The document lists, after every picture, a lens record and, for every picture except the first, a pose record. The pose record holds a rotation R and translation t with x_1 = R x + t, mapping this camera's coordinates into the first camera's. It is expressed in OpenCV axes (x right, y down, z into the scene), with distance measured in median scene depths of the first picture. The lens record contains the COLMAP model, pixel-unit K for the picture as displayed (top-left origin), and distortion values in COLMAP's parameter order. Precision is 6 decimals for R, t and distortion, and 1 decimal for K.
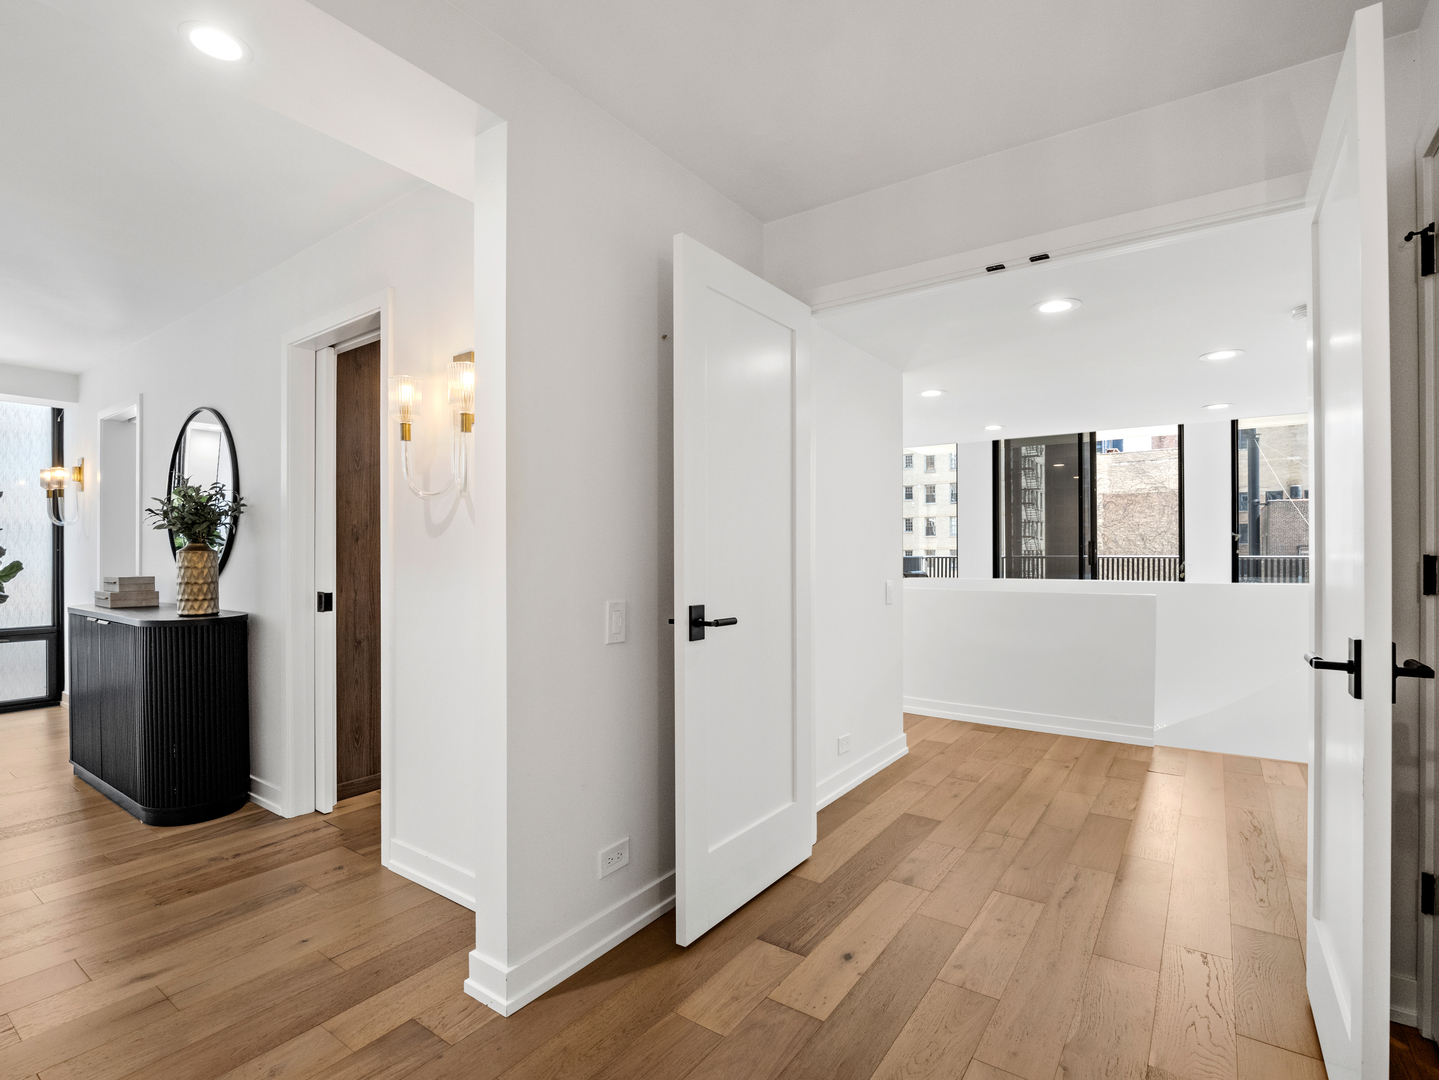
lens RADIAL K [[694.9, 0, 719.5], [0, 694.9, 540.0], [0, 0, 1]] dist [0.000002, -0.008628]
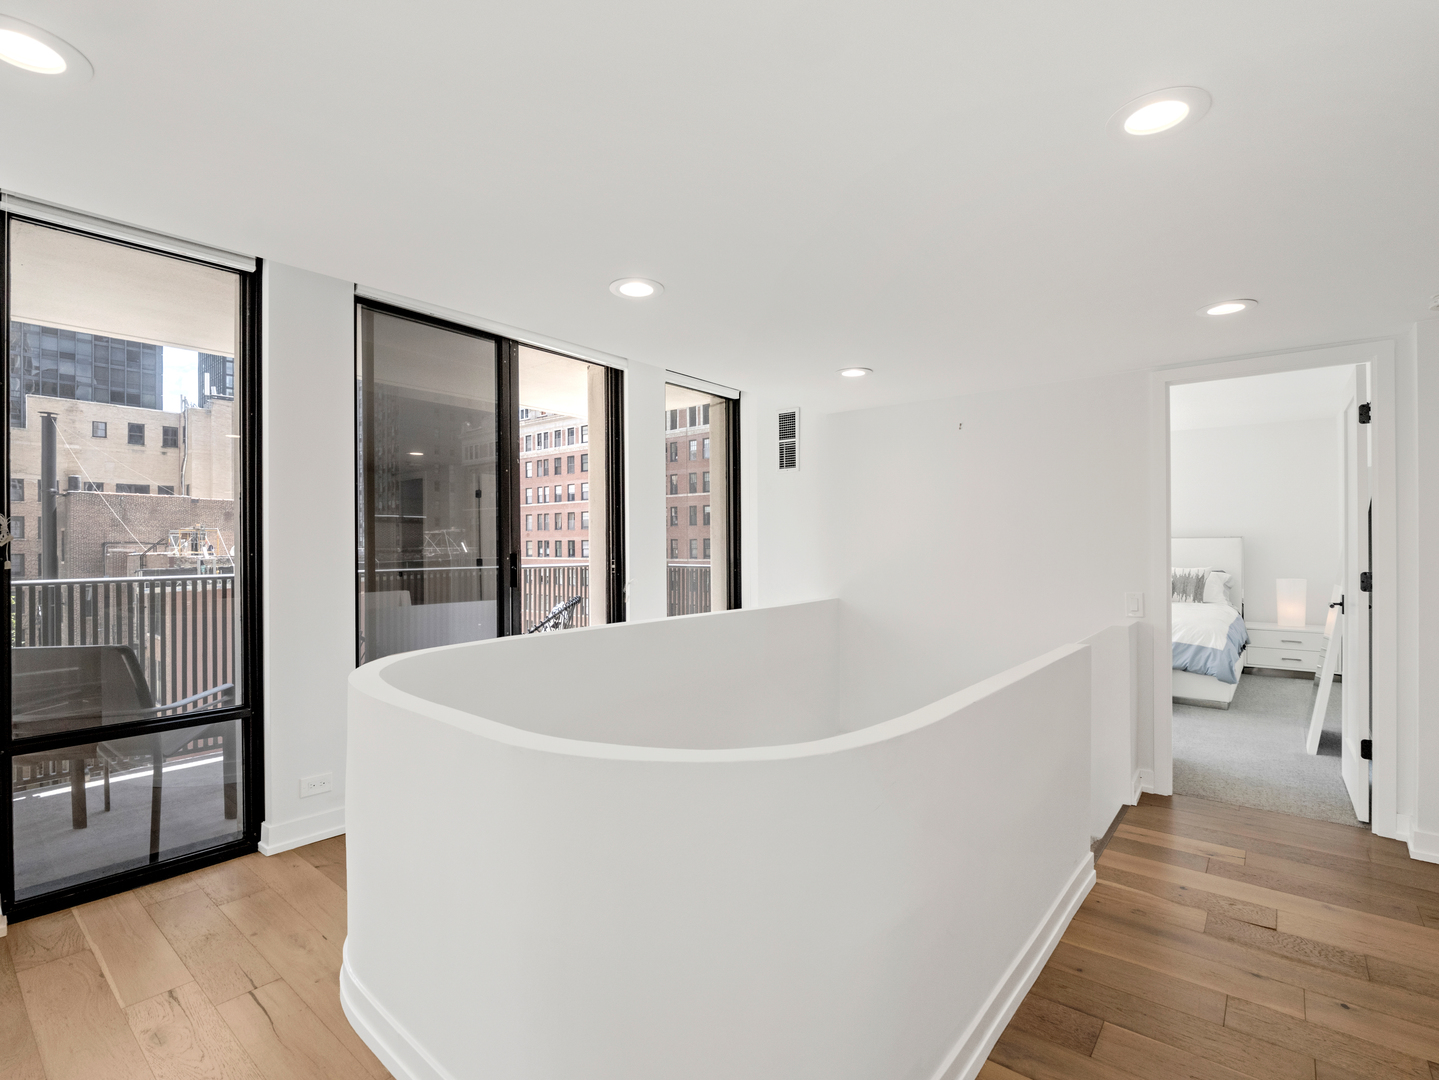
lens RADIAL K [[688.7, 0, 716.1], [0, 688.7, 545.7], [0, 0, 1]] dist [-0.002603, -0.000085]
pose [[0.083815, -0.007880, 0.996450, -0.075059], [-0.007321, 0.999937, 0.008524, -0.032726], [-0.996454, -0.008009, 0.083752, 2.389183]]
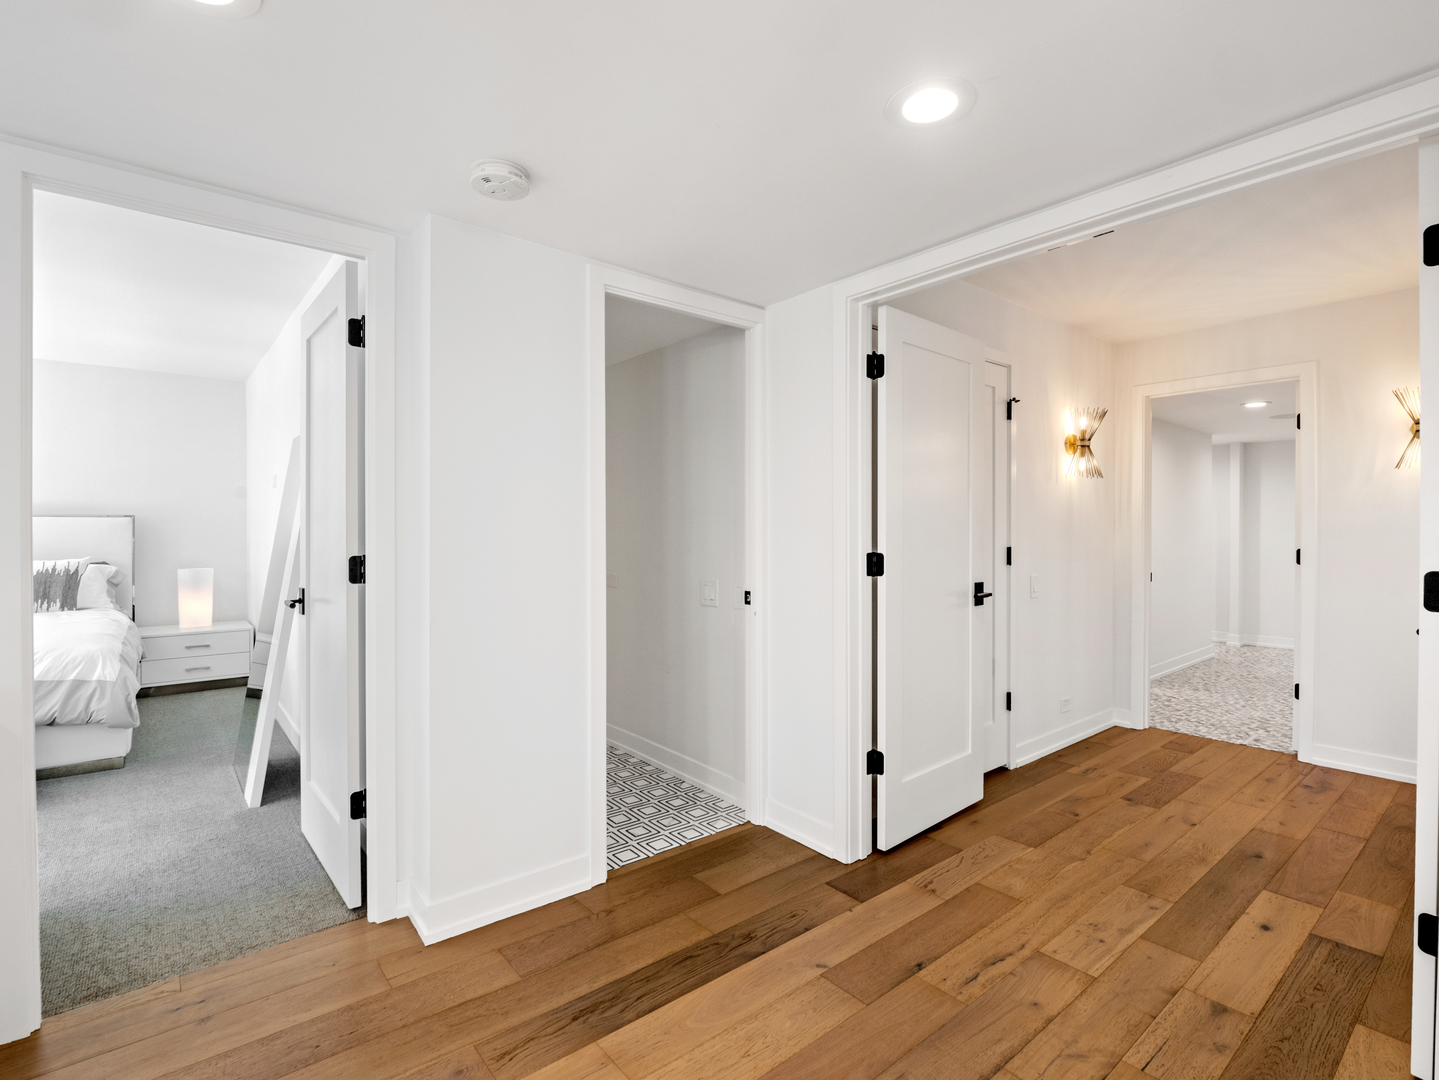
lens RADIAL K [[692.7, 0, 720.0], [0, 692.7, 535.2], [0, 0, 1]] dist [-0.004531, -0.001275]
pose [[-0.963571, -0.008165, 0.267330, 0.644935], [-0.009626, 0.999945, -0.004153, -0.008167], [-0.267281, -0.006575, -0.963596, 2.016669]]
